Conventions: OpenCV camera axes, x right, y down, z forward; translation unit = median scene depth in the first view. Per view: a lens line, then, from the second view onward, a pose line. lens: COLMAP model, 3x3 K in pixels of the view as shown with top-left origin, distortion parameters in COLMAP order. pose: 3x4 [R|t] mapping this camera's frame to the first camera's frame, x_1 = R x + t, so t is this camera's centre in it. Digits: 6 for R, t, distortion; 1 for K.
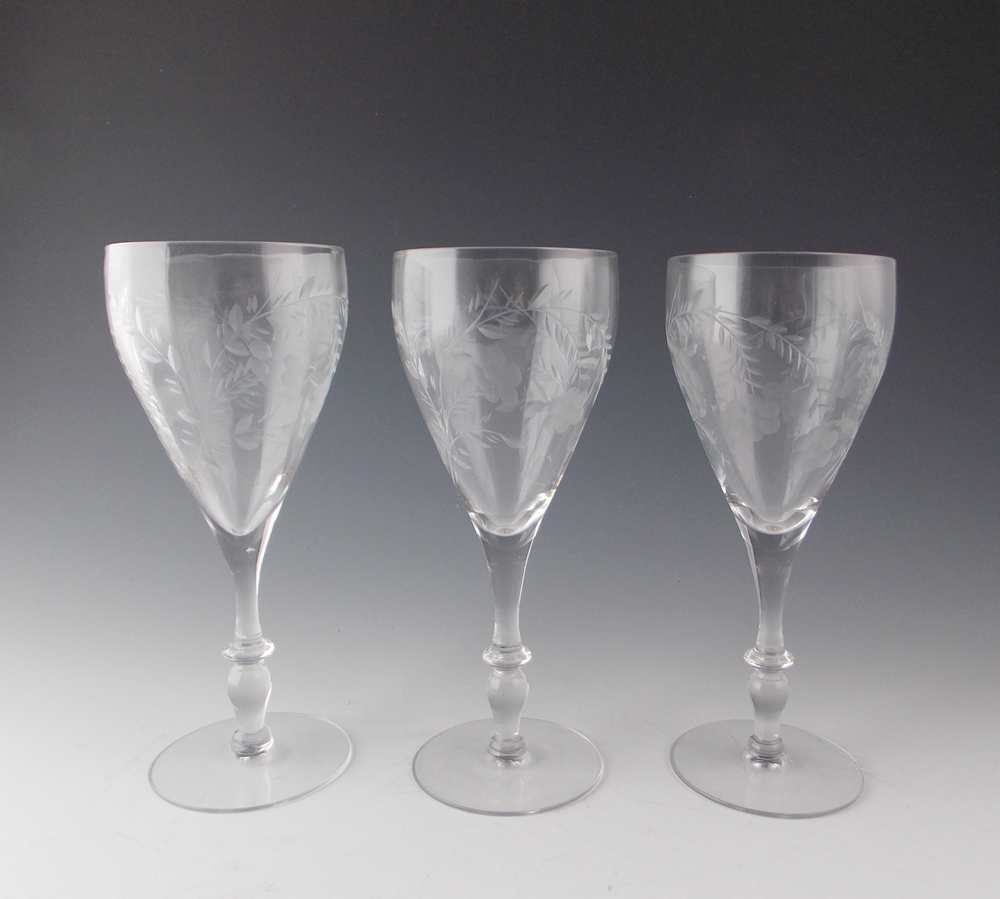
lens RADIAL K [[1291.2, 0, 519.4], [0, 1291.2, 429.7], [0, 0, 1]] dist [0.049955, 0.000000]
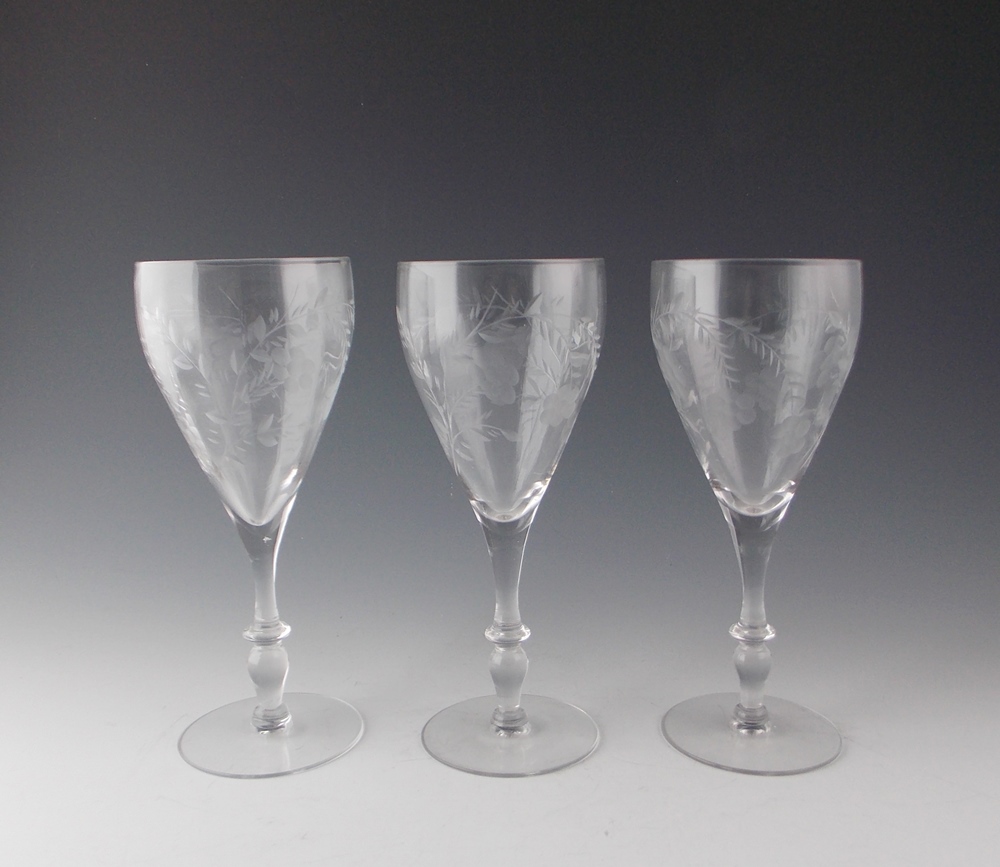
lens RADIAL K [[1325.3, 0, 499.7], [0, 1325.3, 432.1], [0, 0, 1]] dist [0.085265, 0.000000]
pose [[0.999828, -0.017287, -0.006678, -0.006262], [0.017372, 0.999766, 0.012906, -0.006917], [0.006453, -0.013020, 0.999894, -0.104572]]
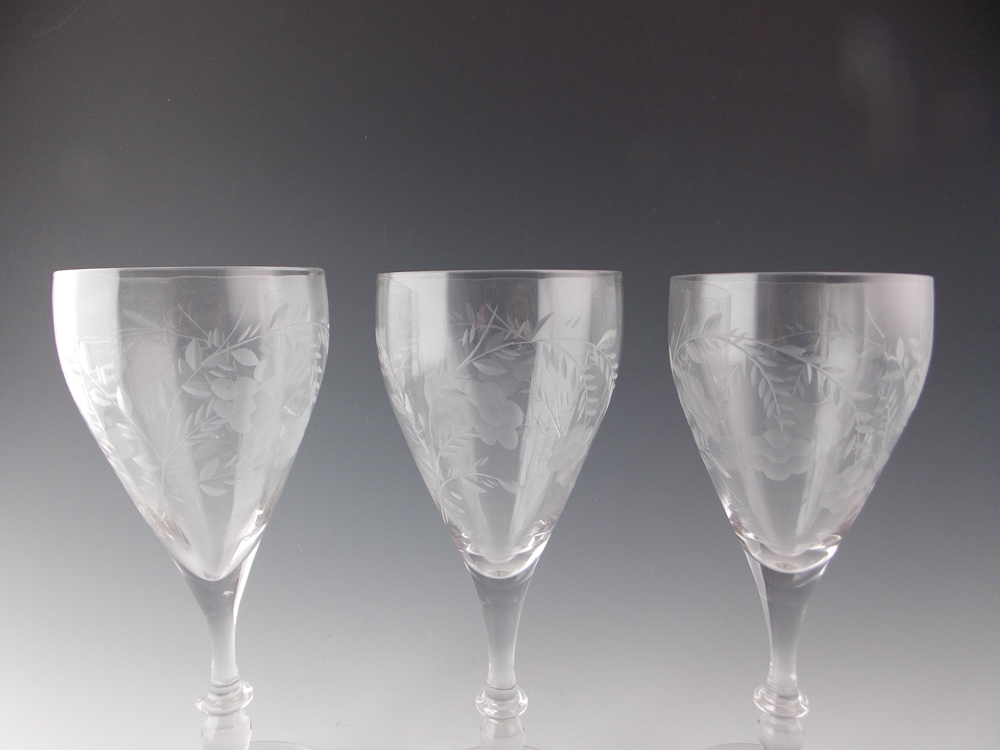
lens RADIAL K [[1106.1, 0, 504.3], [0, 1106.1, 370.7], [0, 0, 1]] dist [0.013049, 0.000000]
pose [[0.999894, -0.009558, 0.010957, -0.015201], [0.009949, 0.999297, -0.036153, -0.036248], [-0.010604, 0.036259, 0.999286, 0.200982]]
